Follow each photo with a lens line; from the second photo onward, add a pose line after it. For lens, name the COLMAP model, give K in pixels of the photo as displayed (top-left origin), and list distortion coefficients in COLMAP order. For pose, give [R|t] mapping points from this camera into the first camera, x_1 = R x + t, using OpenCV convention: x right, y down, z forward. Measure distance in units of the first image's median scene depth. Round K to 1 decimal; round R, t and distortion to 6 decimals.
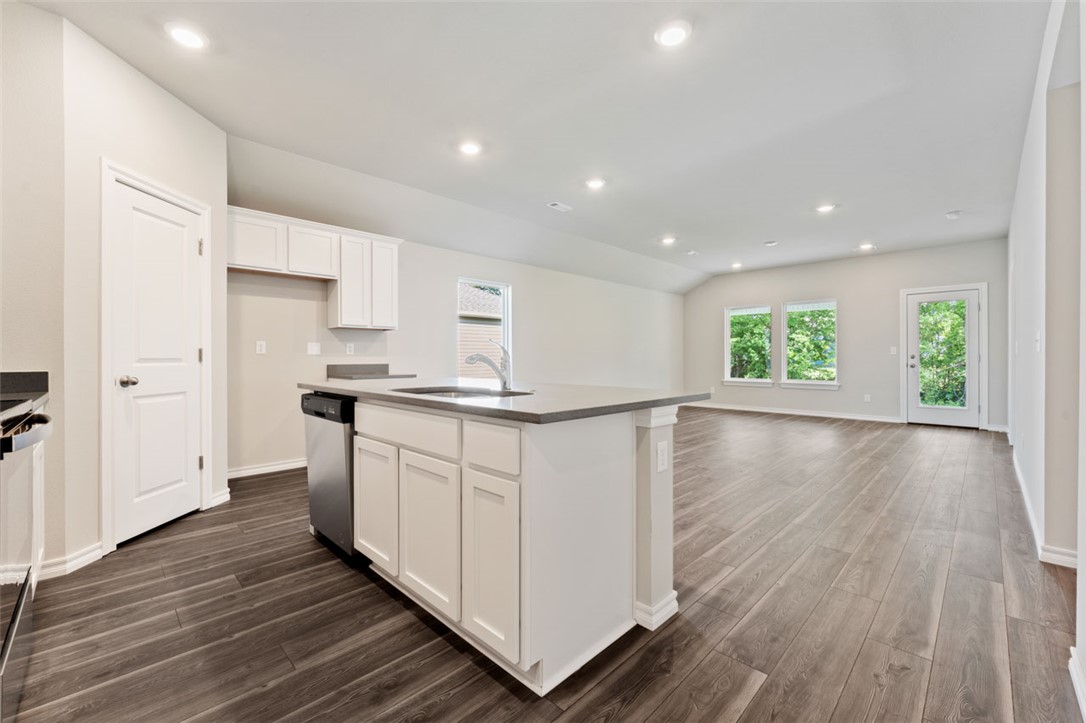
lens RADIAL K [[441.5, 0, 548.2], [0, 441.5, 355.3], [0, 0, 1]] dist [-0.002689, 0.000892]
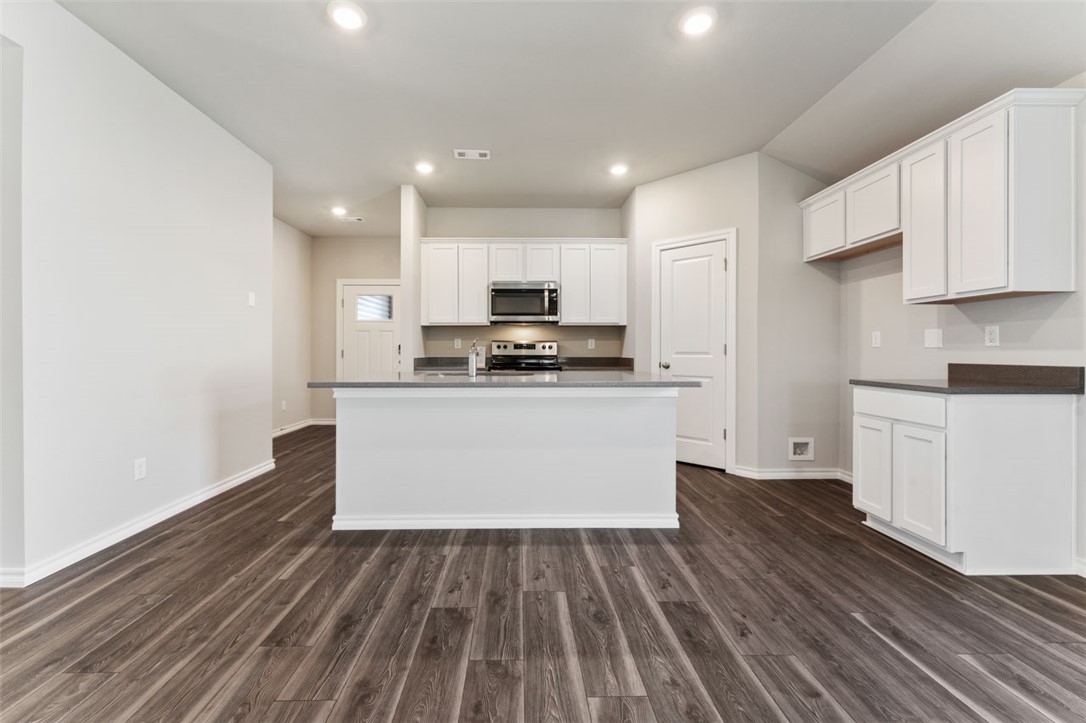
lens RADIAL K [[441.5, 0, 519.3], [0, 441.5, 352.7], [0, 0, 1]] dist [-0.002689, 0.000892]
pose [[-0.712647, 0.001154, -0.701522, 0.258406], [0.000410, 0.999999, 0.001228, 0.003709], [0.701523, 0.000588, -0.712647, 0.730564]]
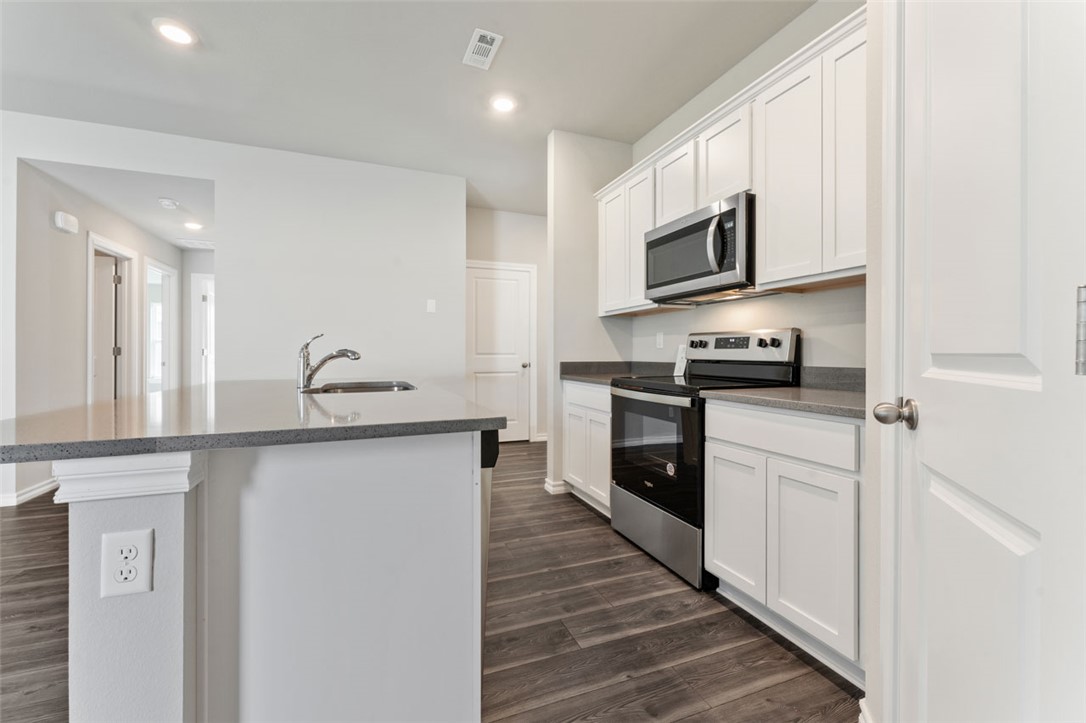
lens RADIAL K [[441.5, 0, 546.0], [0, 441.5, 351.4], [0, 0, 1]] dist [-0.002689, 0.000892]
pose [[-0.913041, -0.000260, 0.407868, -0.333202], [-0.003491, 0.999968, -0.007179, 0.004719], [-0.407853, -0.007979, -0.913013, 0.589111]]
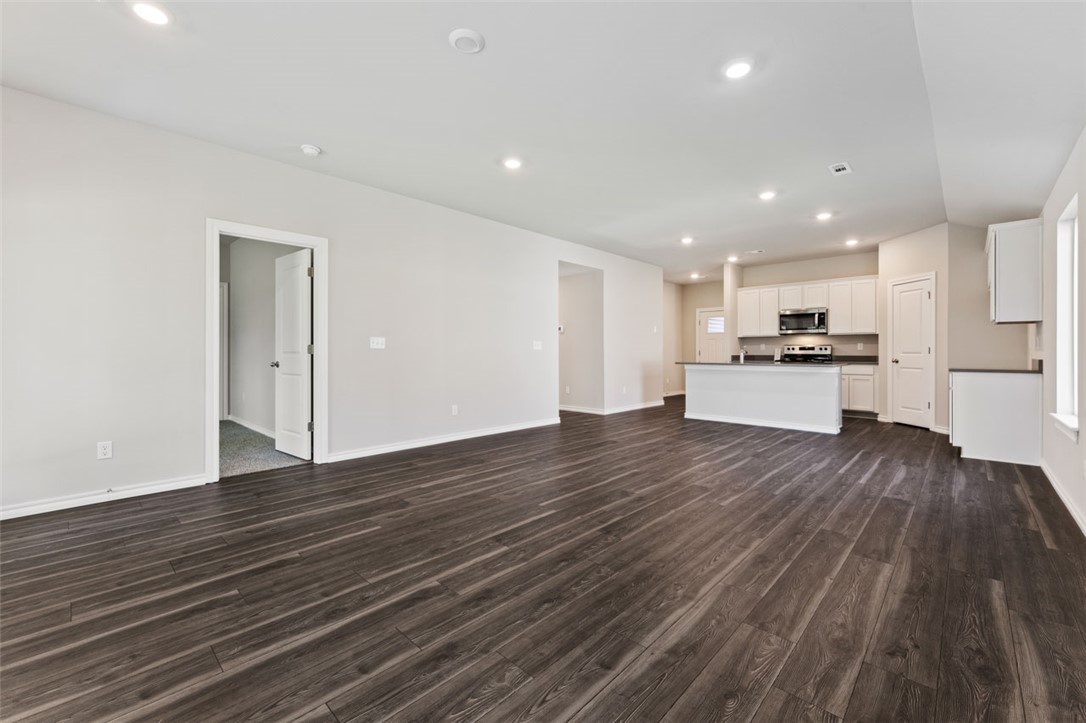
lens RADIAL K [[441.5, 0, 534.9], [0, 441.5, 350.9], [0, 0, 1]] dist [-0.002689, 0.000892]
pose [[-0.999996, -0.002567, 0.000932, 0.478614], [-0.002569, 0.999995, -0.002096, 0.005166], [-0.000926, -0.002099, -0.999997, 1.457251]]
